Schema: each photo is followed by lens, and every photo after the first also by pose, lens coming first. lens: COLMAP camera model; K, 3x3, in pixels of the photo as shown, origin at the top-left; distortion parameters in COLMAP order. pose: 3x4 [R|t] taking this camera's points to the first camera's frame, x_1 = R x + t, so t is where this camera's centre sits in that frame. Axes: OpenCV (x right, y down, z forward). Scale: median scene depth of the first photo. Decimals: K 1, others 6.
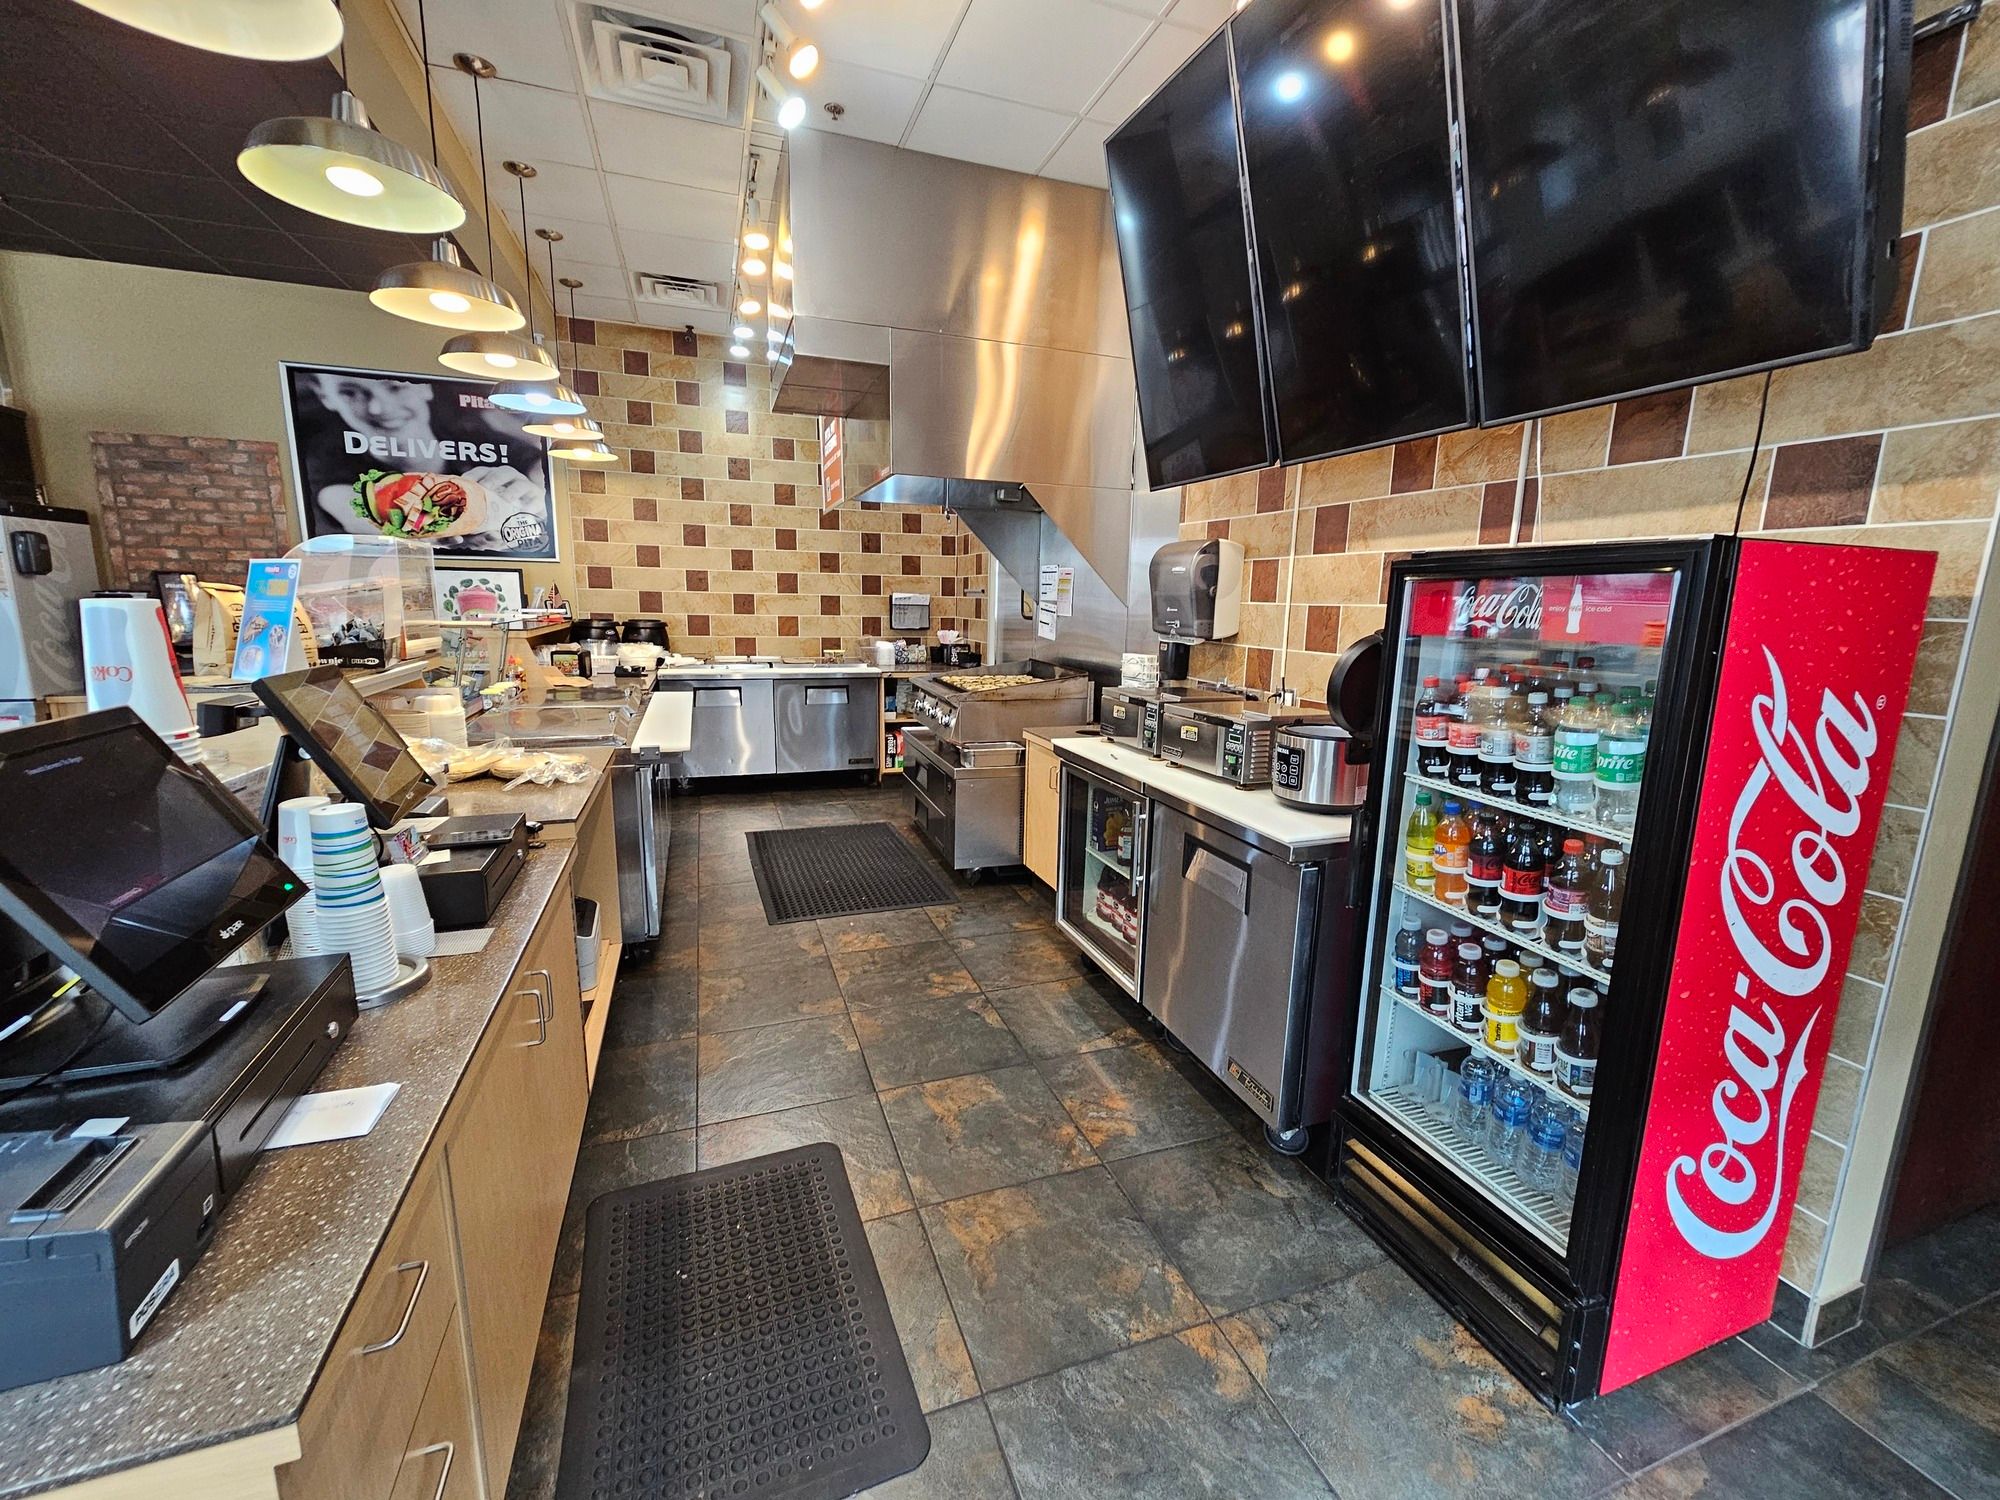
lens RADIAL K [[820.5, 0, 1013.0], [0, 820.5, 749.1], [0, 0, 1]] dist [-0.002136, -0.000624]
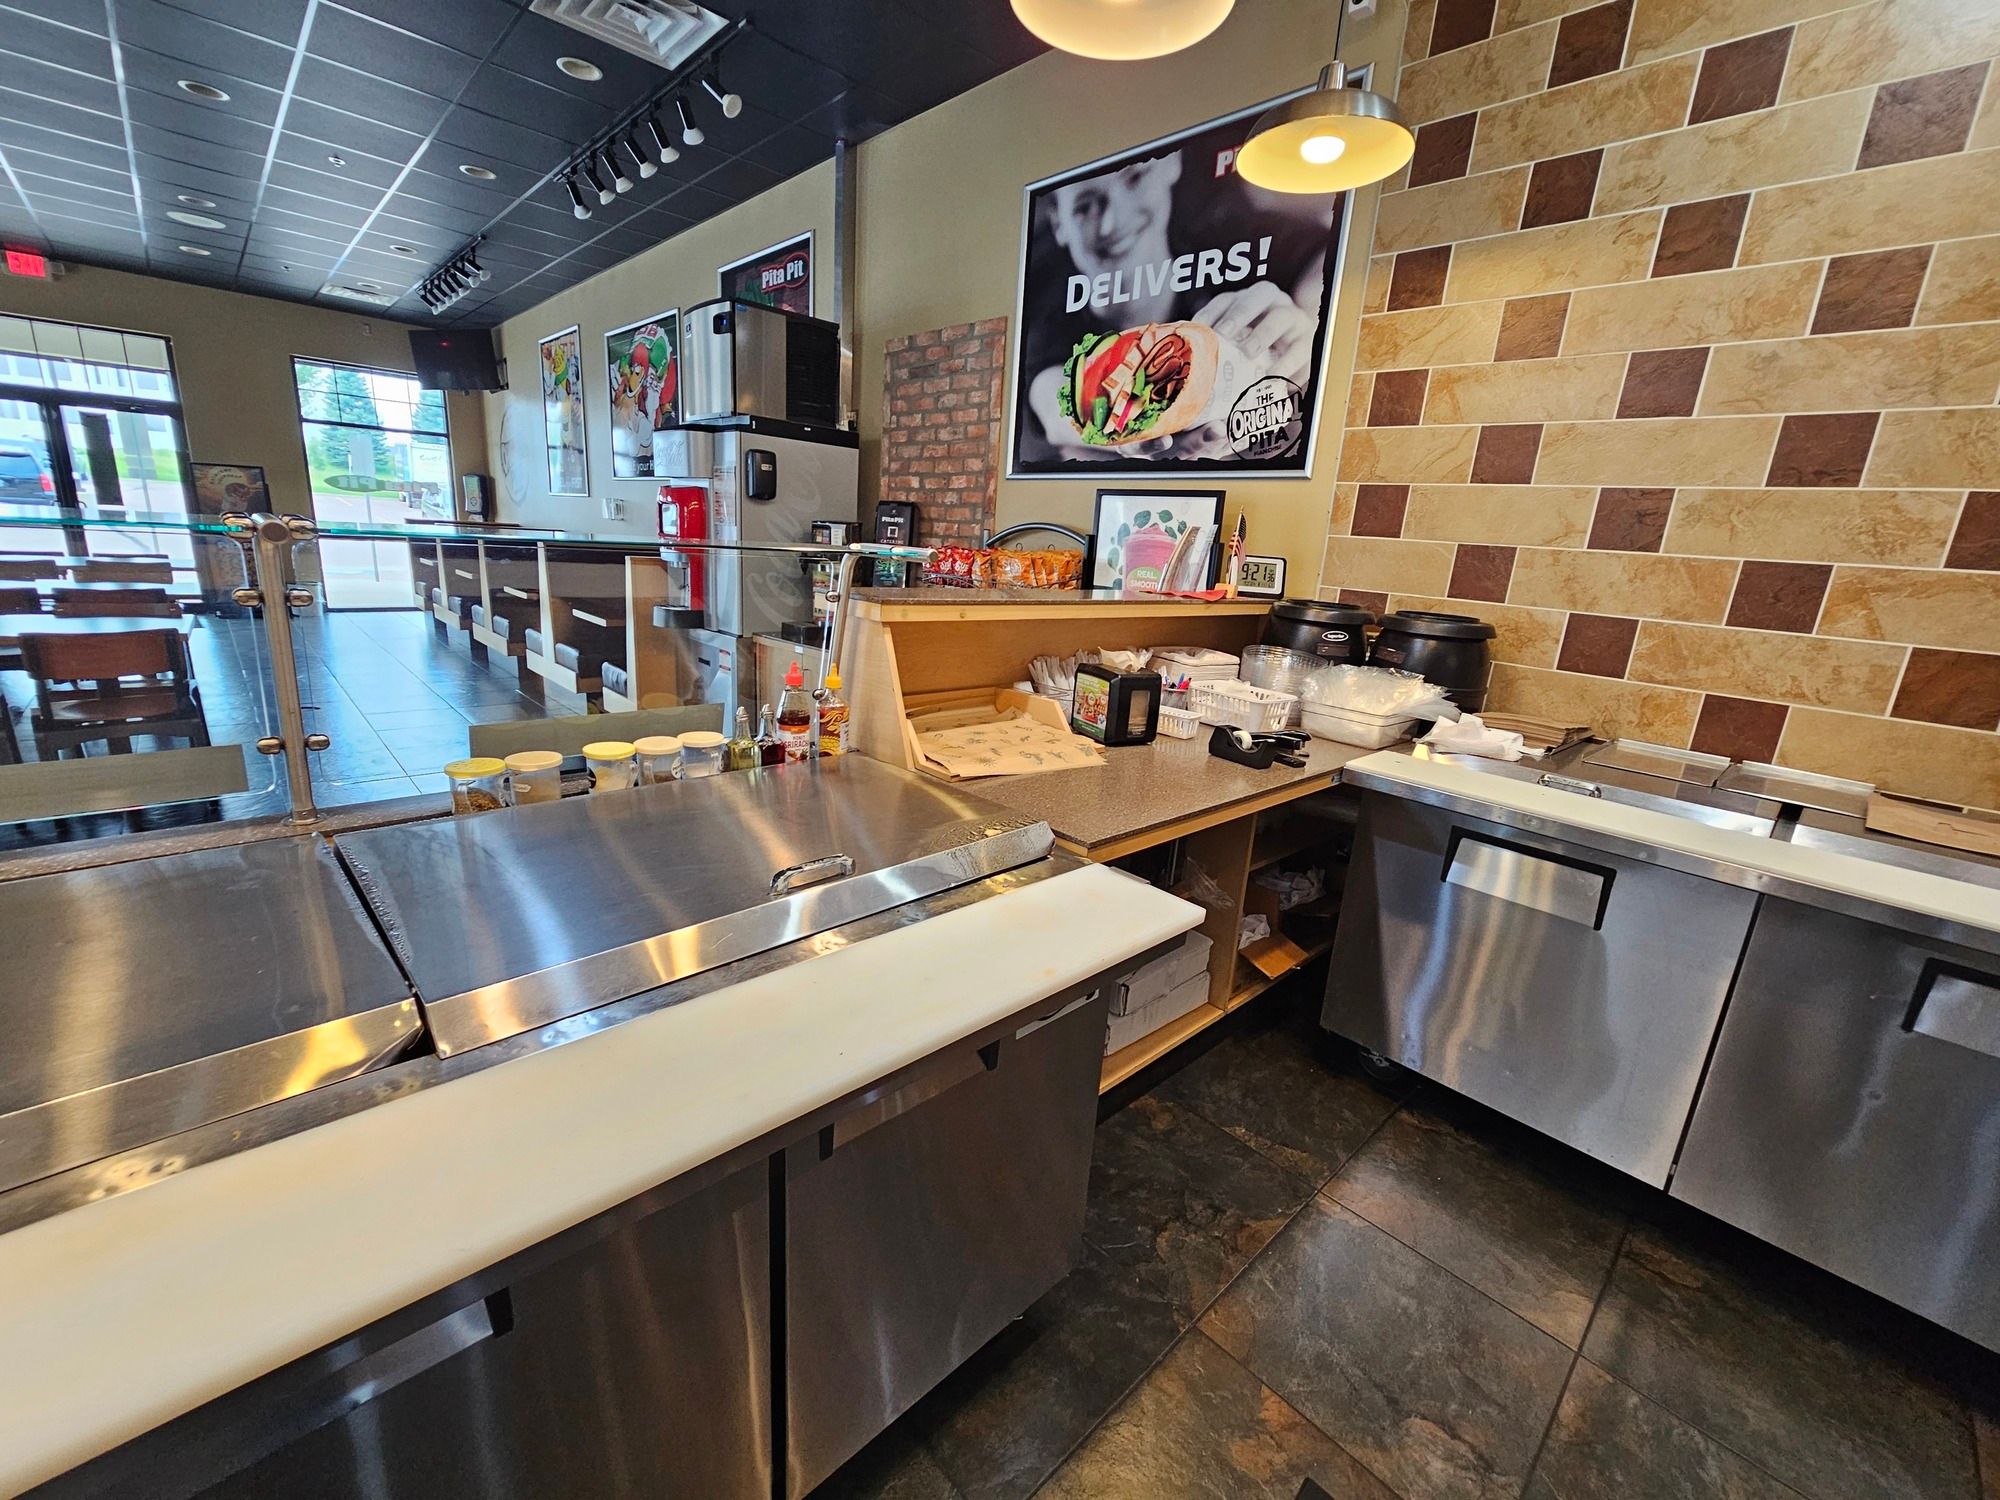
lens RADIAL K [[820.5, 0, 1004.8], [0, 820.5, 752.2], [0, 0, 1]] dist [-0.002136, -0.000624]
pose [[0.395859, 0.238354, -0.886839, -0.179159], [-0.224886, 0.961484, 0.158034, -0.119596], [0.890349, 0.136879, 0.434214, 0.709020]]
